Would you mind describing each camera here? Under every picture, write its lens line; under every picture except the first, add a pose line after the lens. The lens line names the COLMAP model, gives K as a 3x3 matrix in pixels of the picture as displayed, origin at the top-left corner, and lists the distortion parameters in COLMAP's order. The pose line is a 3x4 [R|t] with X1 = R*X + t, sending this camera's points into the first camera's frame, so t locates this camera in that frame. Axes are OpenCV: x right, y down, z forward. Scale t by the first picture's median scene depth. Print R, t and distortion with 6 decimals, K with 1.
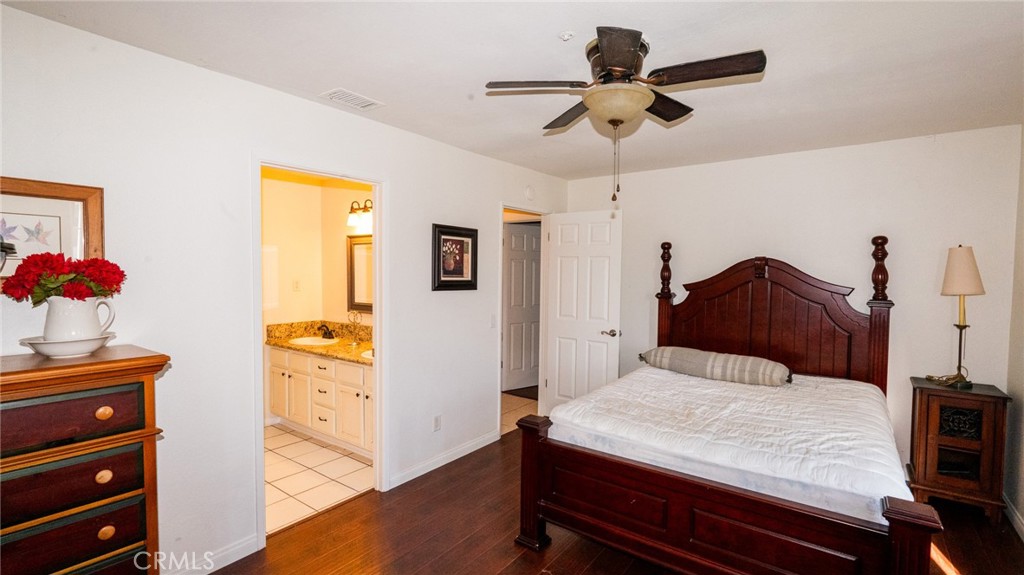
lens RADIAL K [[453.0, 0, 521.1], [0, 453.0, 288.0], [0, 0, 1]] dist [-0.003475, 0.000749]
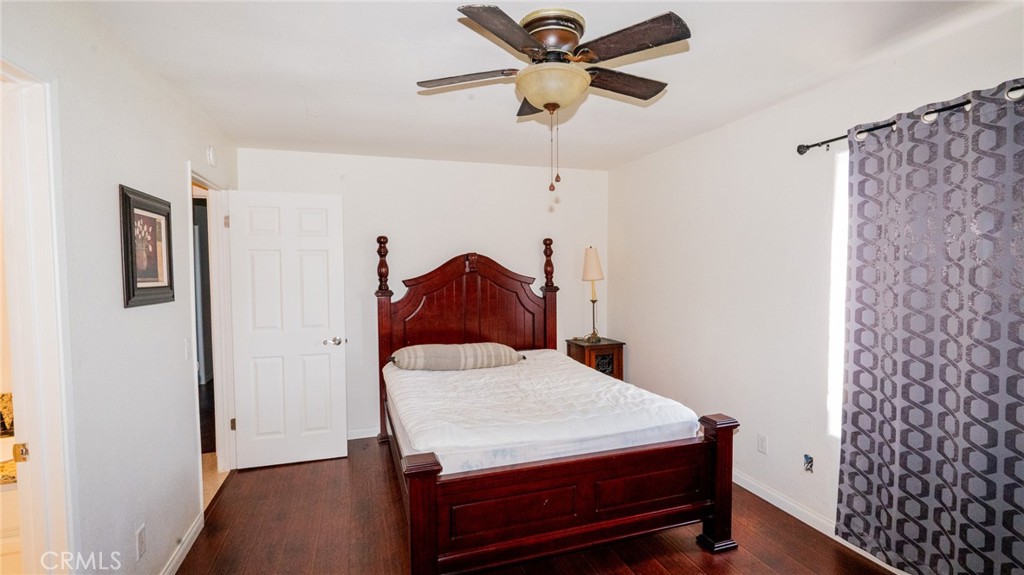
lens RADIAL K [[453.0, 0, 511.9], [0, 453.0, 286.8], [0, 0, 1]] dist [-0.003475, 0.000749]
pose [[0.595049, -0.047976, 0.802256, -0.352702], [0.043173, 0.998684, 0.027700, -0.013969], [-0.802529, 0.018153, 0.596337, 0.296869]]
